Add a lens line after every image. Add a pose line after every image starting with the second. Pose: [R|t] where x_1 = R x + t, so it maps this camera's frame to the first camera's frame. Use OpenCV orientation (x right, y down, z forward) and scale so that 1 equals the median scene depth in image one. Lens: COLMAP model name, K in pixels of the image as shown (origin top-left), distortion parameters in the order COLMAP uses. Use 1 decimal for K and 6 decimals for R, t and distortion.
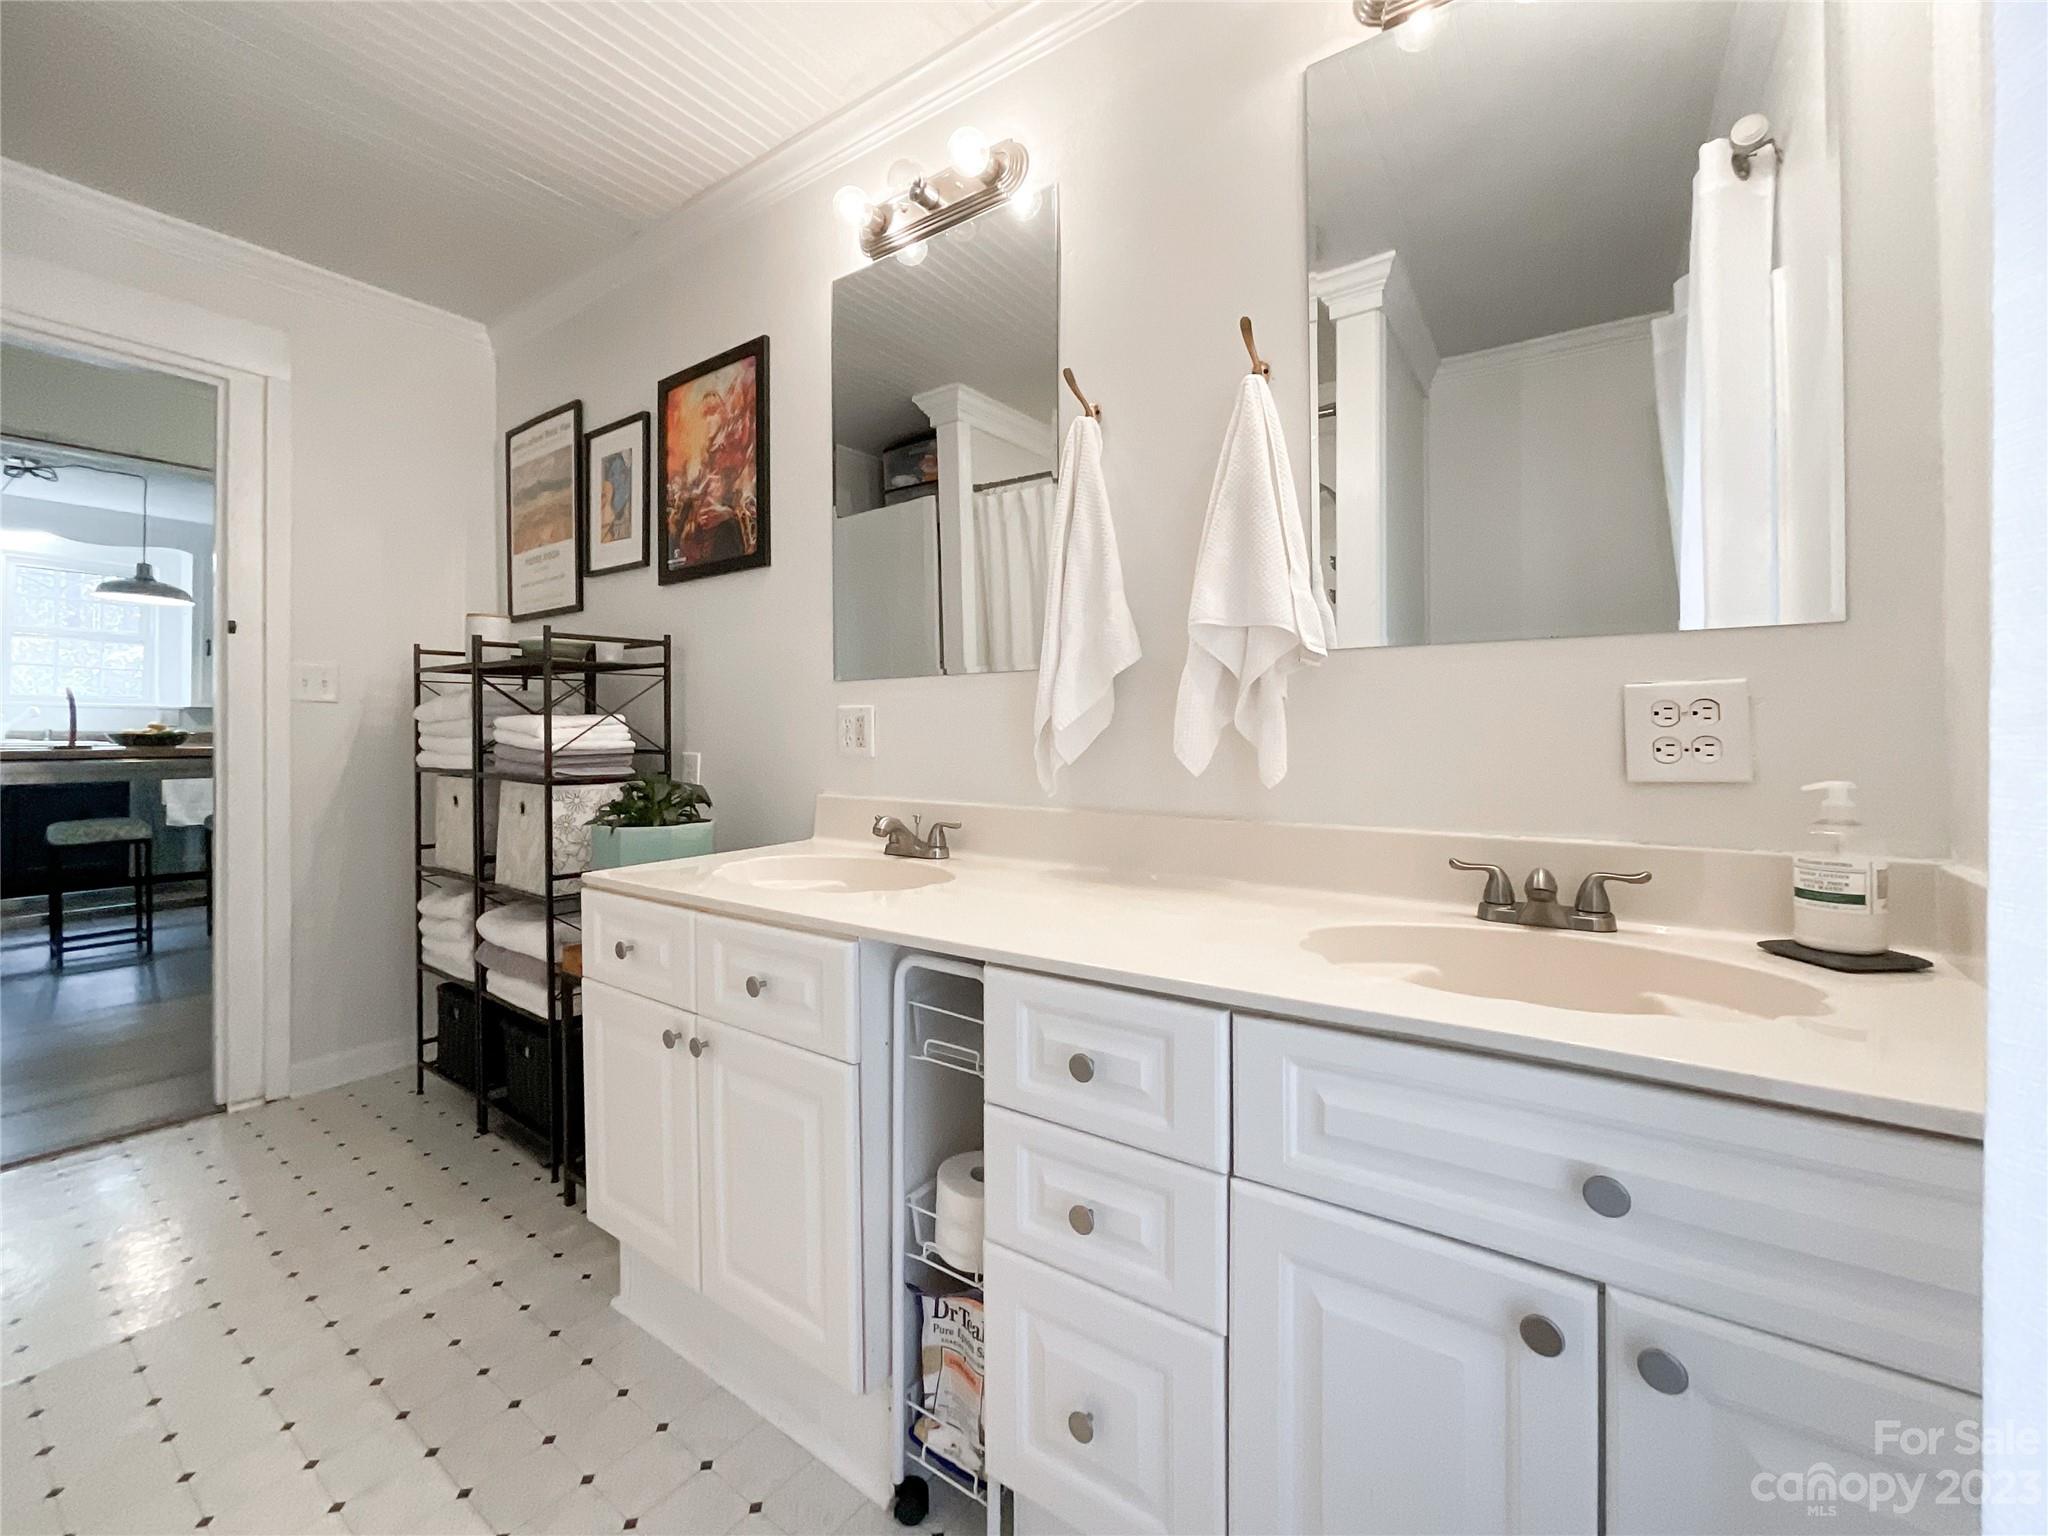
lens RADIAL K [[884.8, 0, 1025.7], [0, 884.8, 737.8], [0, 0, 1]] dist [-0.001252, 0.000175]
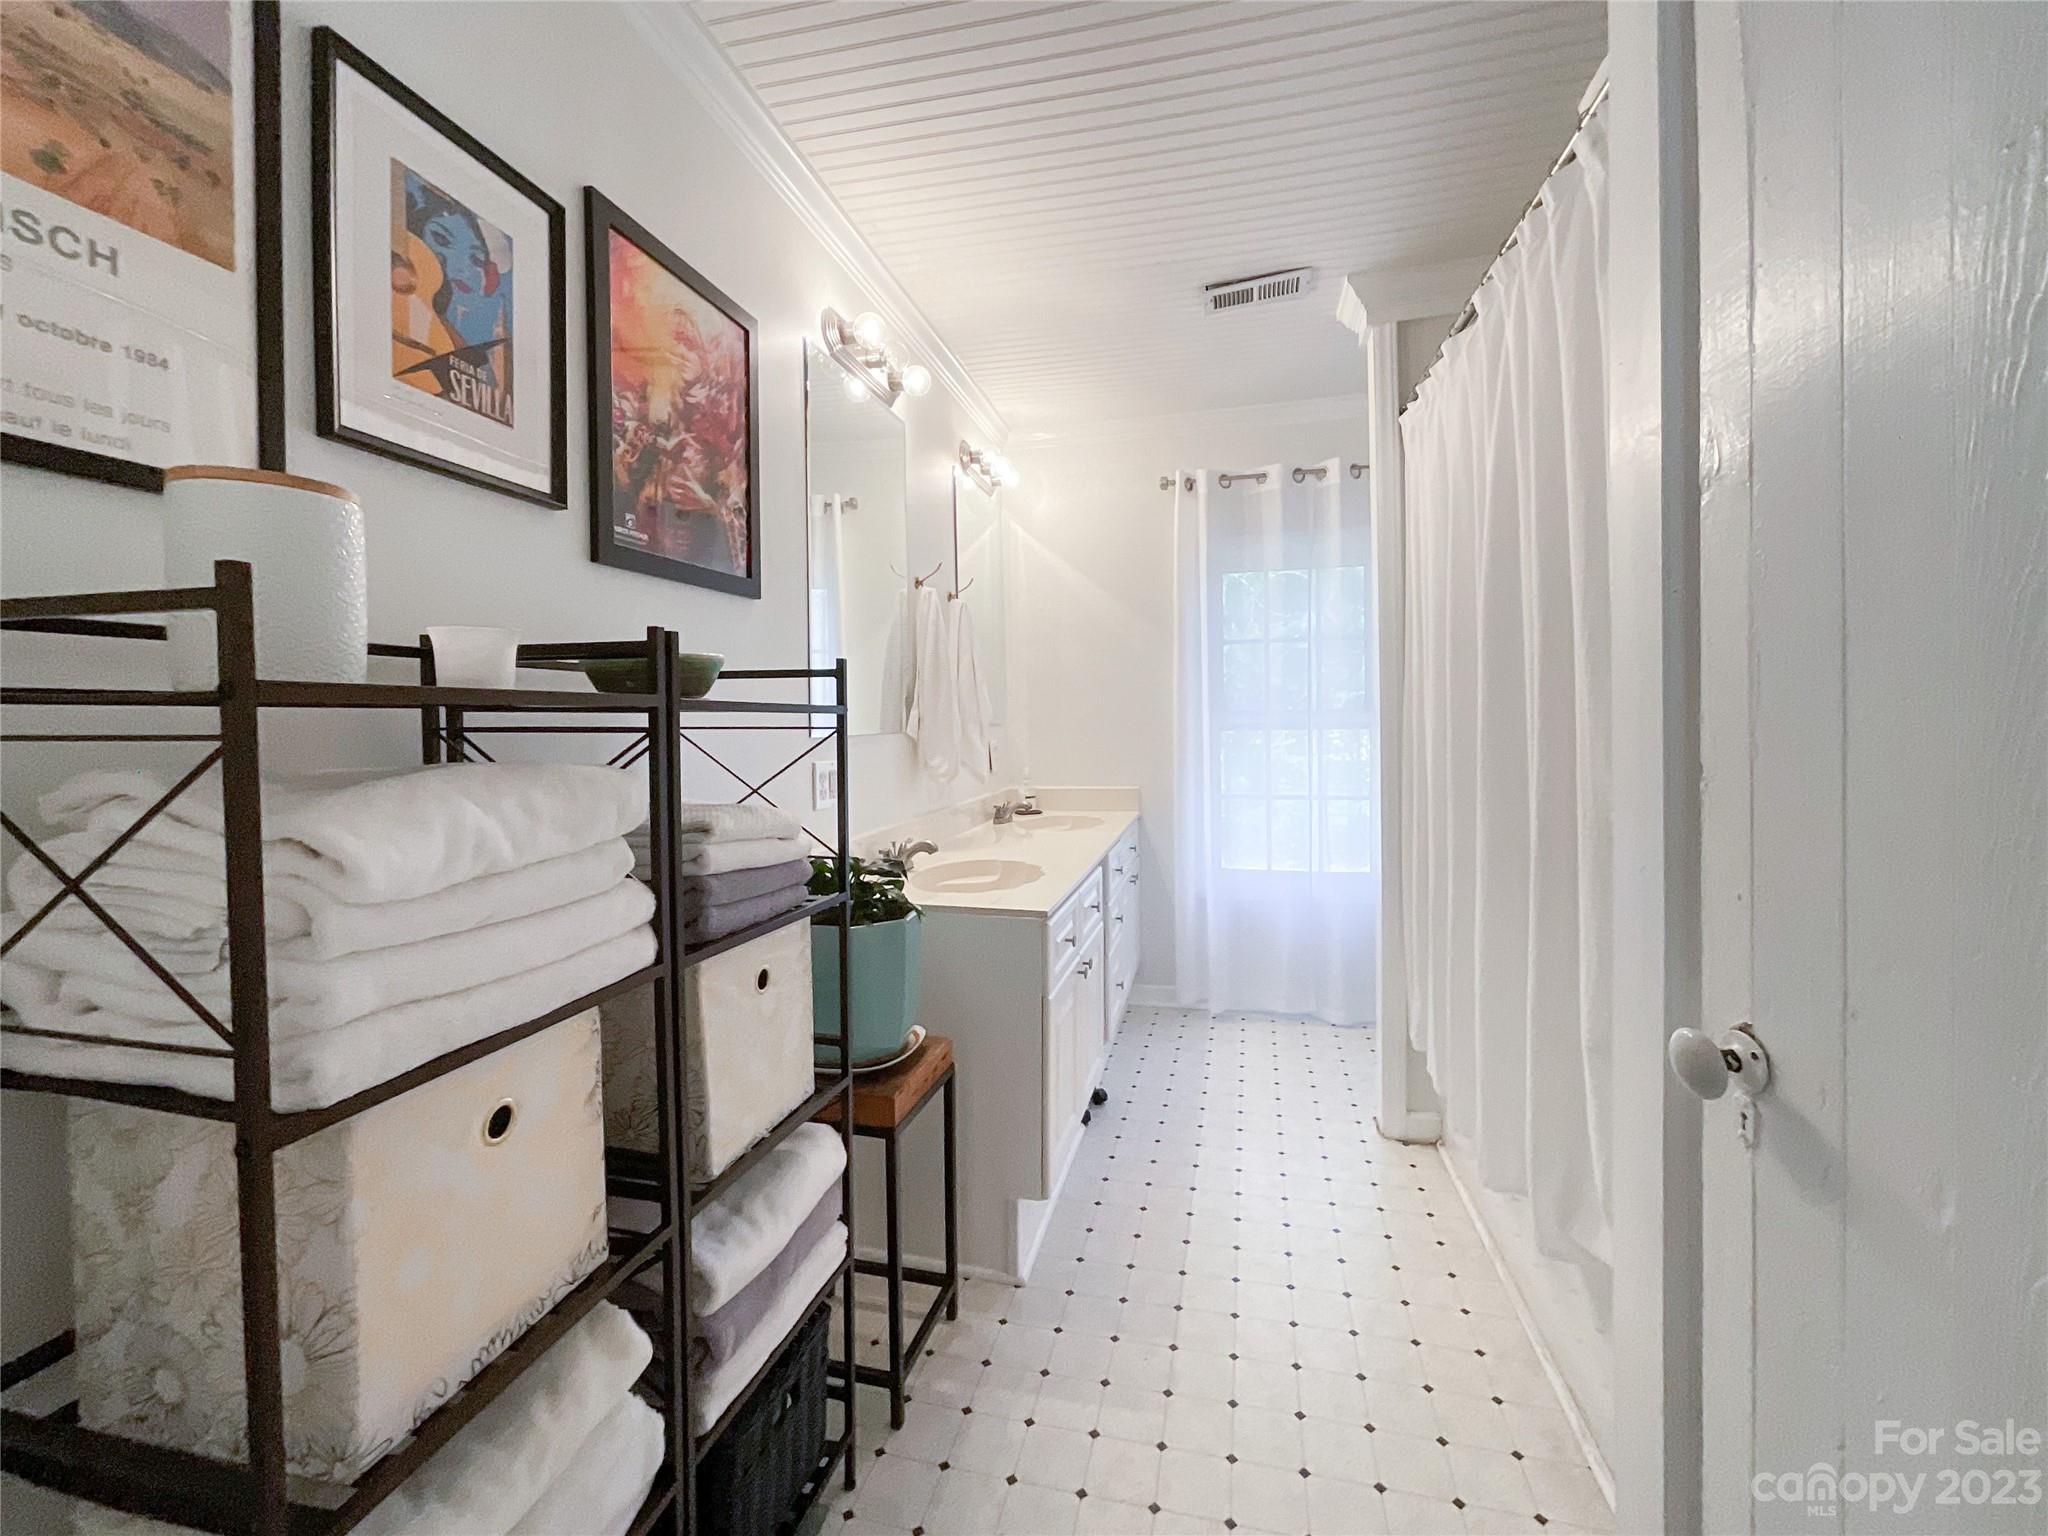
lens RADIAL K [[884.8, 0, 1025.7], [0, 884.8, 737.8], [0, 0, 1]] dist [-0.001252, 0.000175]
pose [[-0.394542, -0.021124, 0.918635, -1.073836], [0.006862, 0.999640, 0.025933, -0.077799], [-0.918852, 0.016535, -0.394255, 1.015231]]
